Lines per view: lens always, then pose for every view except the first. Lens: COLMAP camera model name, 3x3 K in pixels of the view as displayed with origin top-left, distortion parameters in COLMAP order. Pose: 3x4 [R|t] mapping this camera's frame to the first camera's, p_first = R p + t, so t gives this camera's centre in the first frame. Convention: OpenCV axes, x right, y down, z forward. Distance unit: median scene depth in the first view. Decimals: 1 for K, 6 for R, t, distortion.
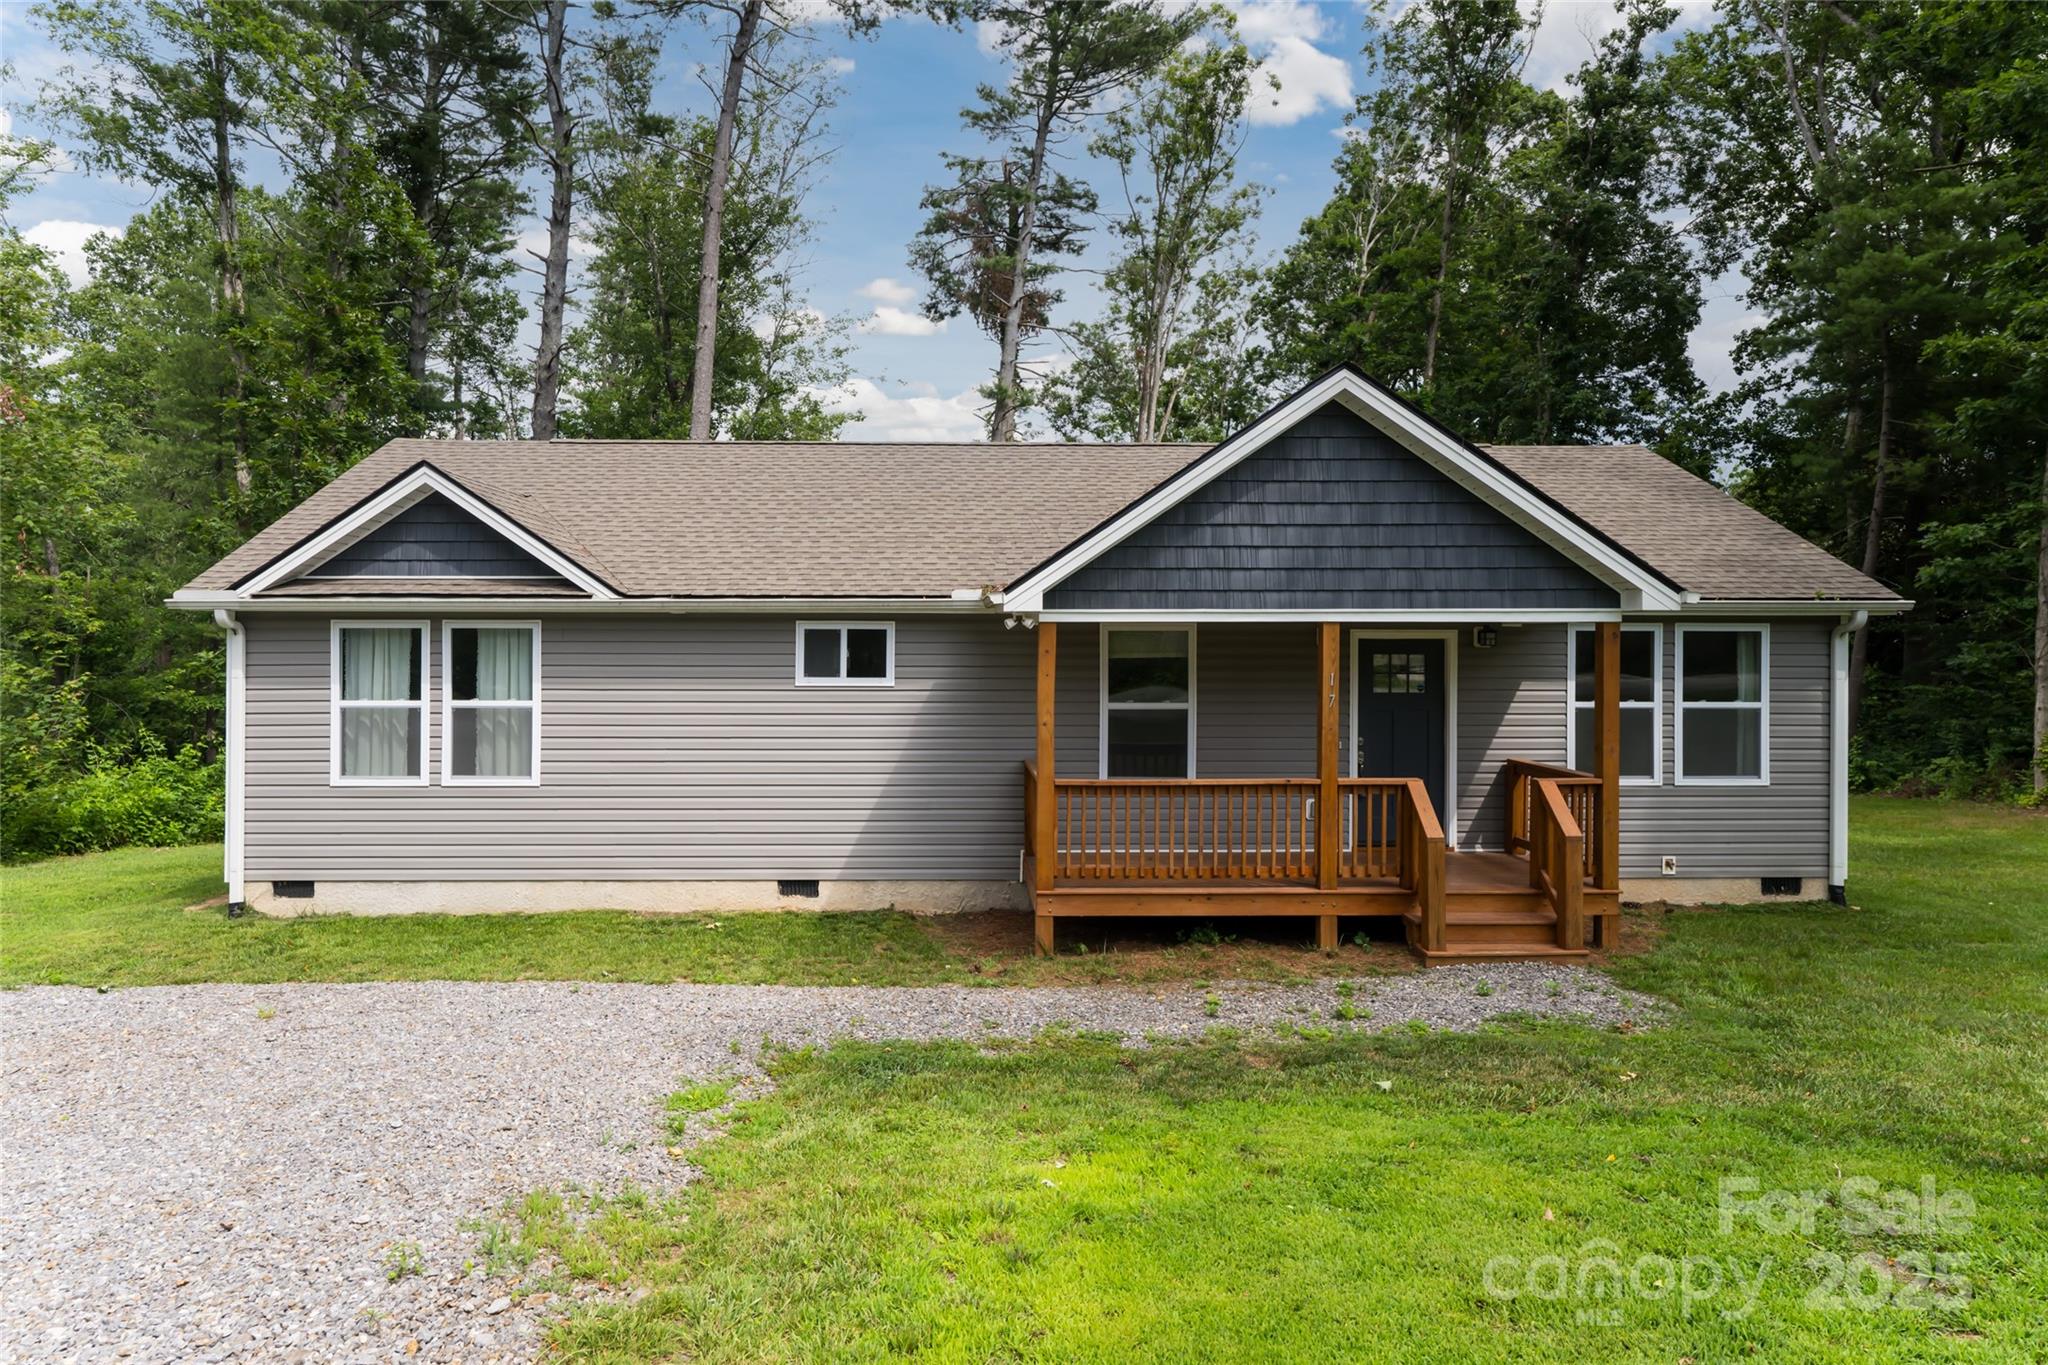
lens RADIAL K [[1235.5, 0, 972.9], [0, 1235.5, 638.2], [0, 0, 1]] dist [-0.002179, -0.001016]
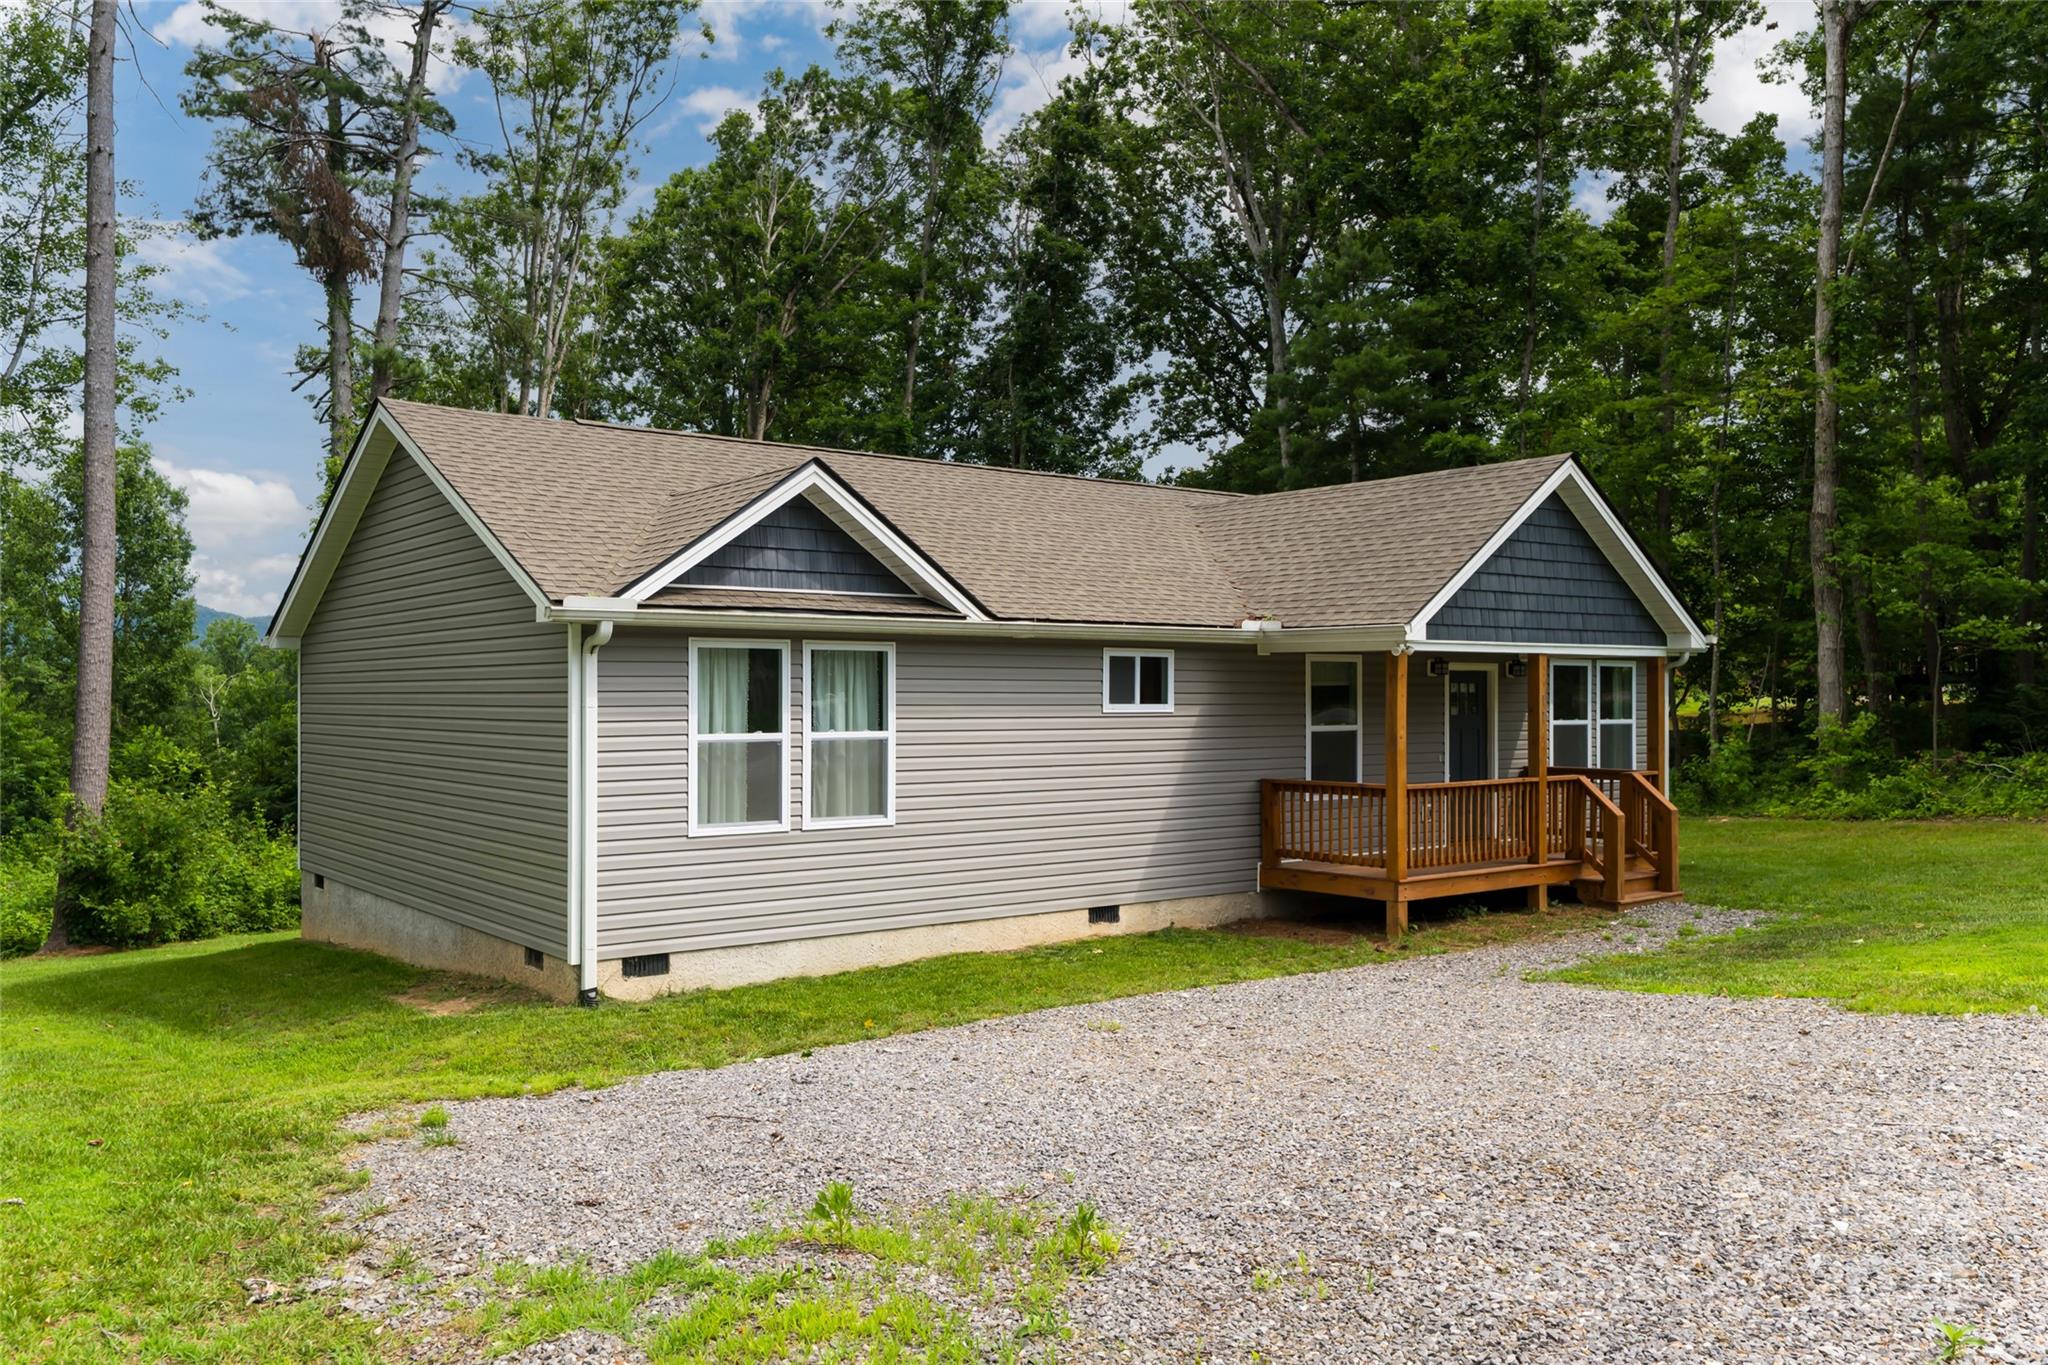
lens RADIAL K [[1588.9, 0, 1004.5], [0, 1588.9, 690.2], [0, 0, 1]] dist [-0.000056, -0.005610]
pose [[0.802778, -0.000018, 0.596278, -0.972649], [0.002623, 0.999990, -0.003501, 0.024860], [-0.596272, 0.004374, 0.802770, 0.014245]]
